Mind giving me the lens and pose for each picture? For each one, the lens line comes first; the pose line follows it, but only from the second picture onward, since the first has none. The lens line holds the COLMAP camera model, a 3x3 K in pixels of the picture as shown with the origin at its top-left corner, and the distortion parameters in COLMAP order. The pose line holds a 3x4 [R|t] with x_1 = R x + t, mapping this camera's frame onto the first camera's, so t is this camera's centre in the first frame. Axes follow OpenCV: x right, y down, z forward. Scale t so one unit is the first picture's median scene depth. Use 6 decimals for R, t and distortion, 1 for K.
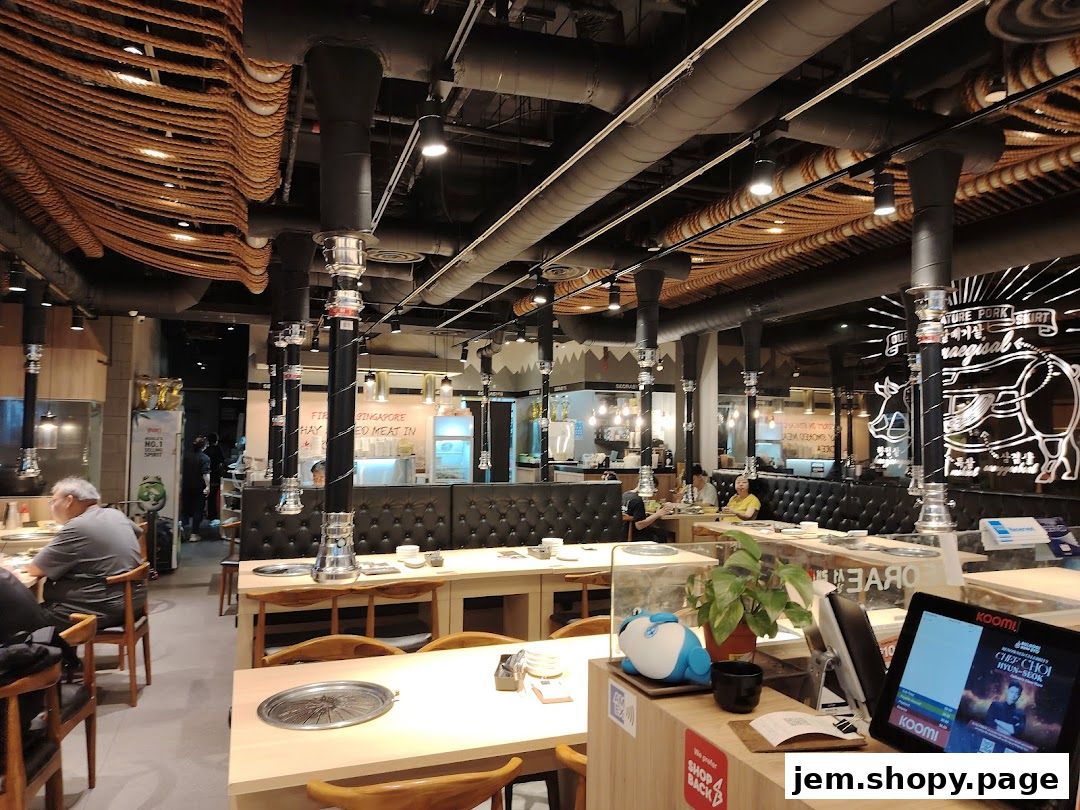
lens RADIAL K [[744.9, 0, 532.7], [0, 744.9, 404.3], [0, 0, 1]] dist [-0.007420, -0.001314]
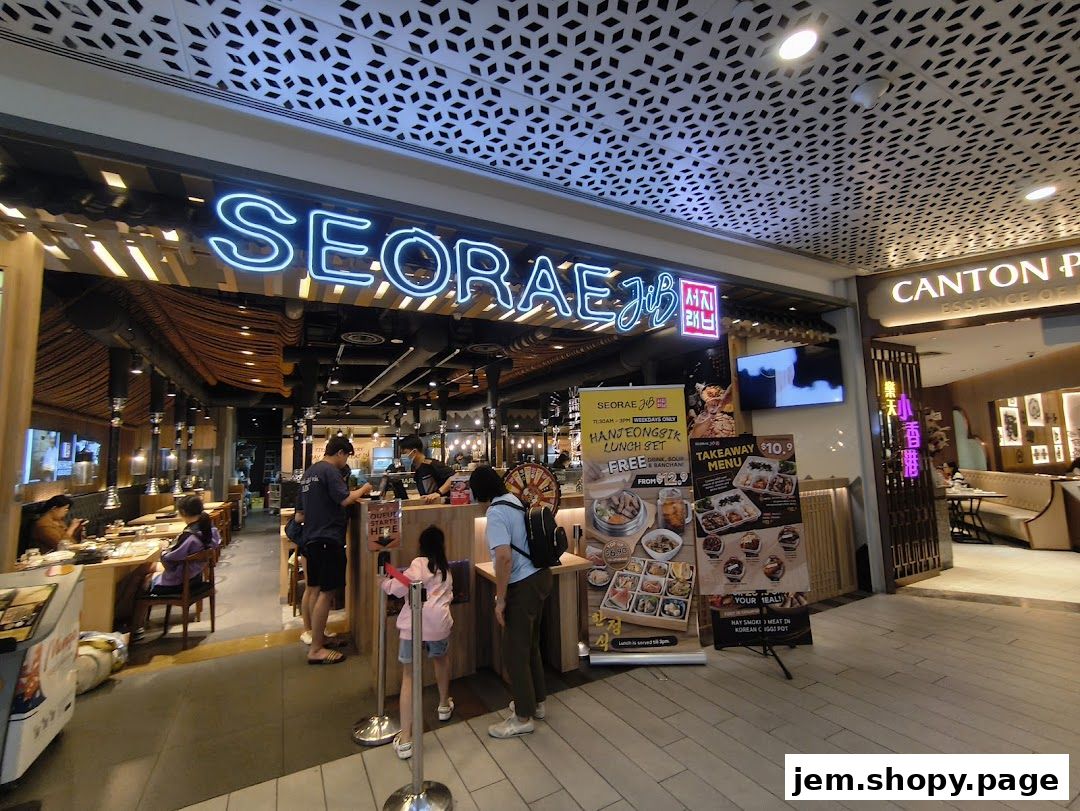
lens RADIAL K [[470.4, 0, 515.7], [0, 470.4, 396.3], [0, 0, 1]] dist [0.002884, 0.000368]
pose [[0.994878, -0.027844, 0.097176, 0.223179], [0.035126, 0.996636, -0.074049, -0.024015], [-0.094788, 0.077083, 0.992509, -0.588540]]
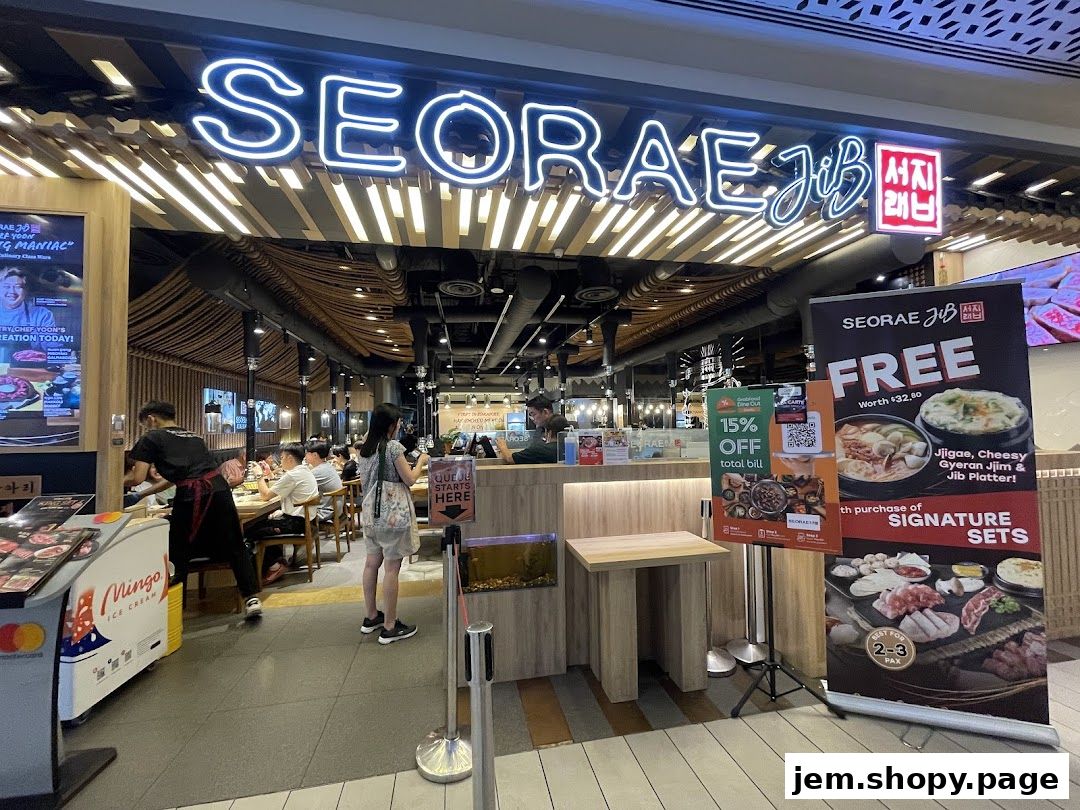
lens RADIAL K [[423.1, 0, 521.8], [0, 423.1, 403.2], [0, 0, 1]] dist [-0.003135, 0.000659]
pose [[0.979266, -0.038096, -0.198965, 0.270810], [0.036673, 0.999269, -0.010833, 0.004233], [0.199233, 0.003312, 0.979947, -0.407094]]
